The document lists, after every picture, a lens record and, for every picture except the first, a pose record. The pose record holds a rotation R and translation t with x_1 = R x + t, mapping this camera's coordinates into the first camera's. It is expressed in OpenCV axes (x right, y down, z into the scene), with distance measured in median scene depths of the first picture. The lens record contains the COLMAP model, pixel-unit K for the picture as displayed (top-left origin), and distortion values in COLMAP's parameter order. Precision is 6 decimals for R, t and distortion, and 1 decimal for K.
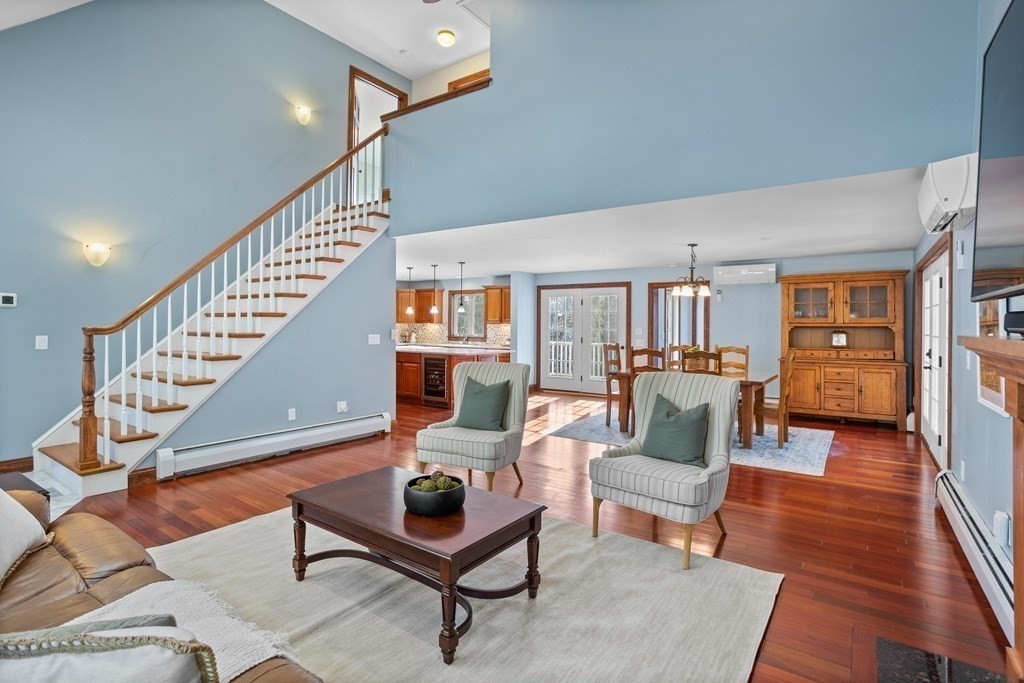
lens RADIAL K [[496.1, 0, 523.9], [0, 496.1, 325.2], [0, 0, 1]] dist [-0.048128, 0.028842]
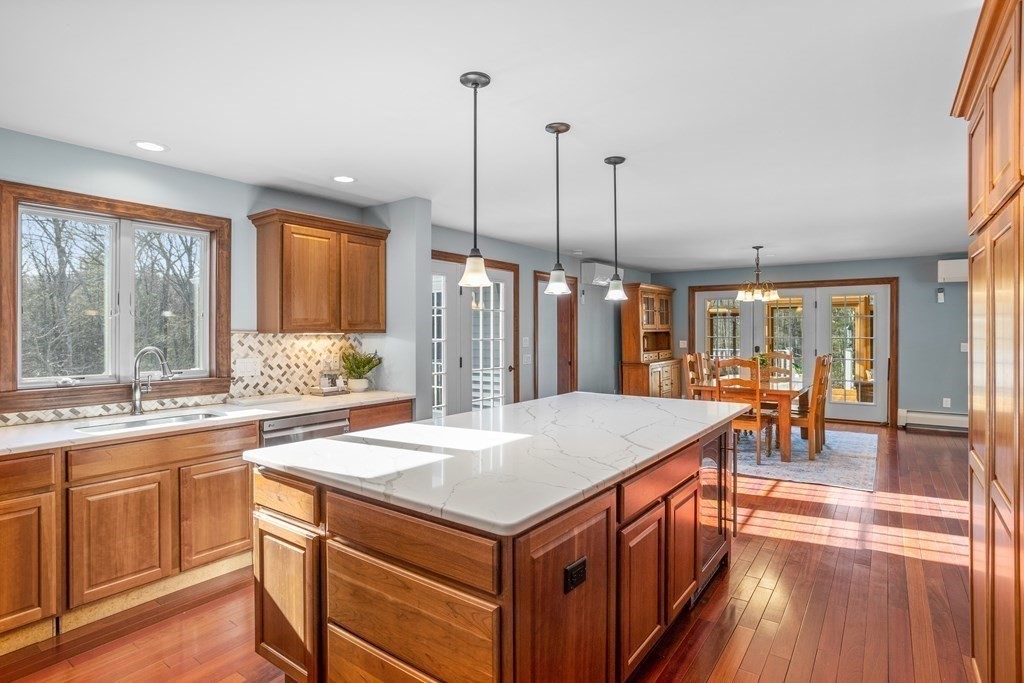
lens RADIAL K [[525.4, 0, 511.0], [0, 525.4, 331.4], [0, 0, 1]] dist [-0.055283, 0.036902]
pose [[0.034031, -0.008632, 0.999384, -0.612789], [0.003266, 0.999958, 0.008526, -0.009706], [-0.999415, 0.002974, 0.034058, 1.297976]]
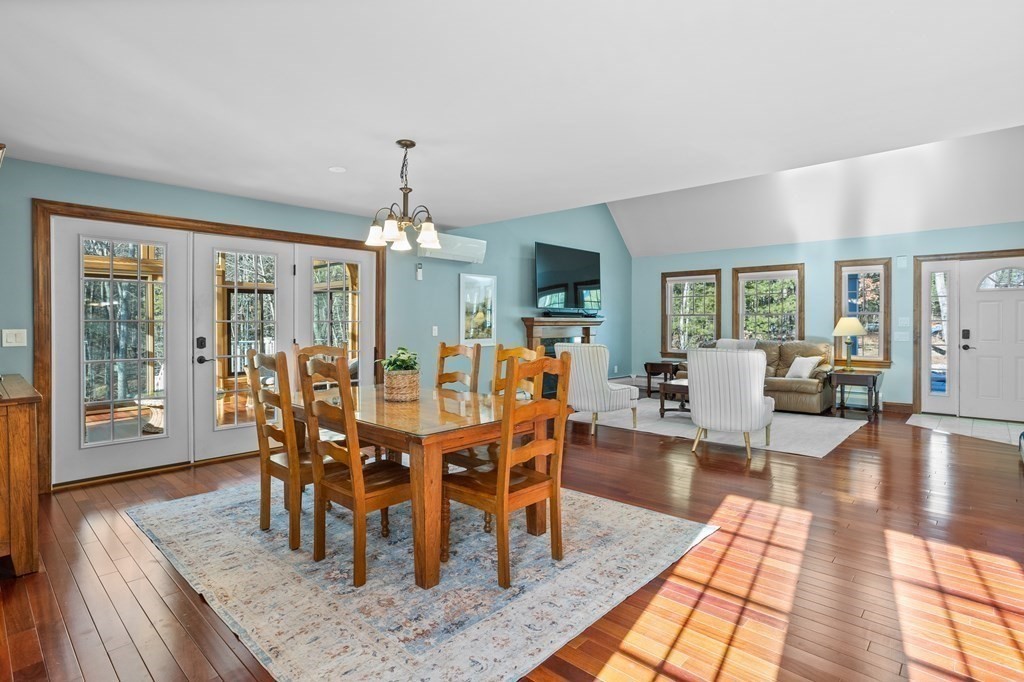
lens RADIAL K [[525.4, 0, 511.0], [0, 525.4, 330.9], [0, 0, 1]] dist [-0.055283, 0.036902]
pose [[-0.988279, -0.011410, 0.152234, 0.139478], [-0.008443, 0.999762, 0.020123, 0.012620], [-0.152427, 0.018602, -0.988140, 1.353663]]
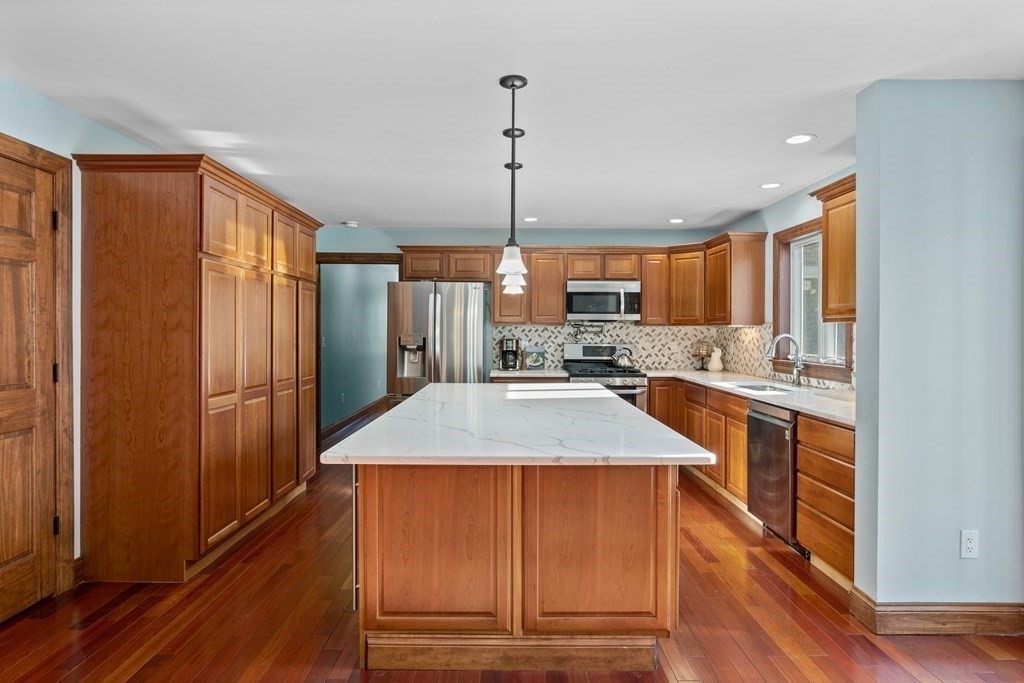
lens RADIAL K [[584.2, 0, 511.3], [0, 584.2, 335.8], [0, 0, 1]] dist [-0.058331, 0.043589]
pose [[0.566850, -0.001659, -0.823819, 0.147933], [0.002702, 0.999996, -0.000155, 0.006954], [0.823816, -0.002138, 0.566853, 1.012094]]
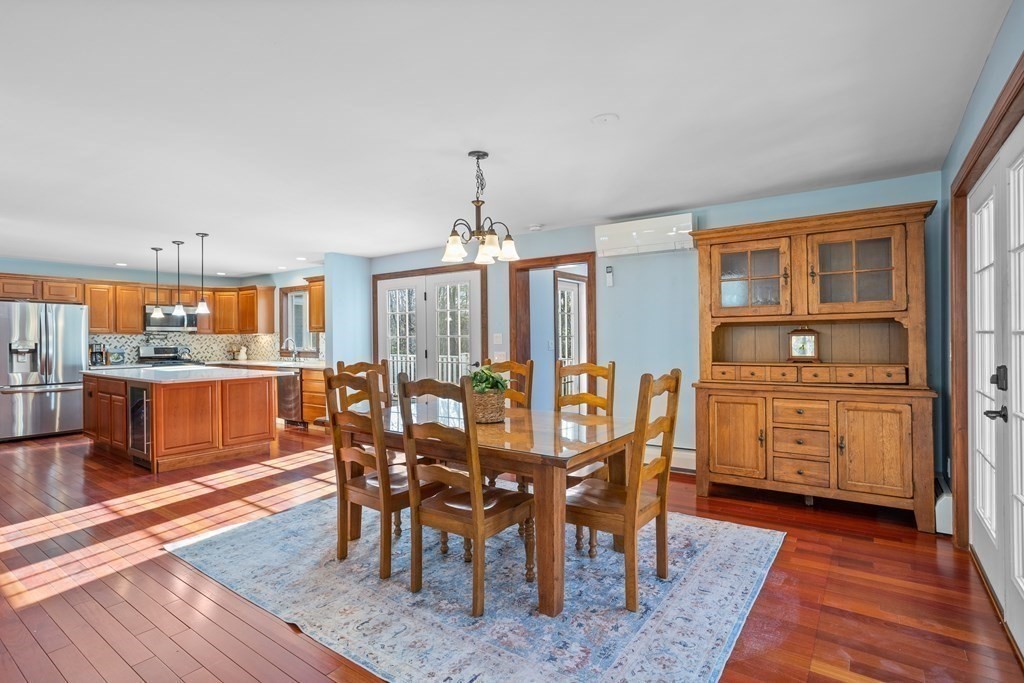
lens RADIAL K [[511.6, 0, 512.7], [0, 511.6, 338.0], [0, 0, 1]] dist [-0.067309, 0.042204]
pose [[0.999545, -0.018960, -0.023476, 0.346404], [0.019011, 0.999817, 0.001940, 0.013863], [0.023435, -0.002385, 0.999723, 0.450656]]
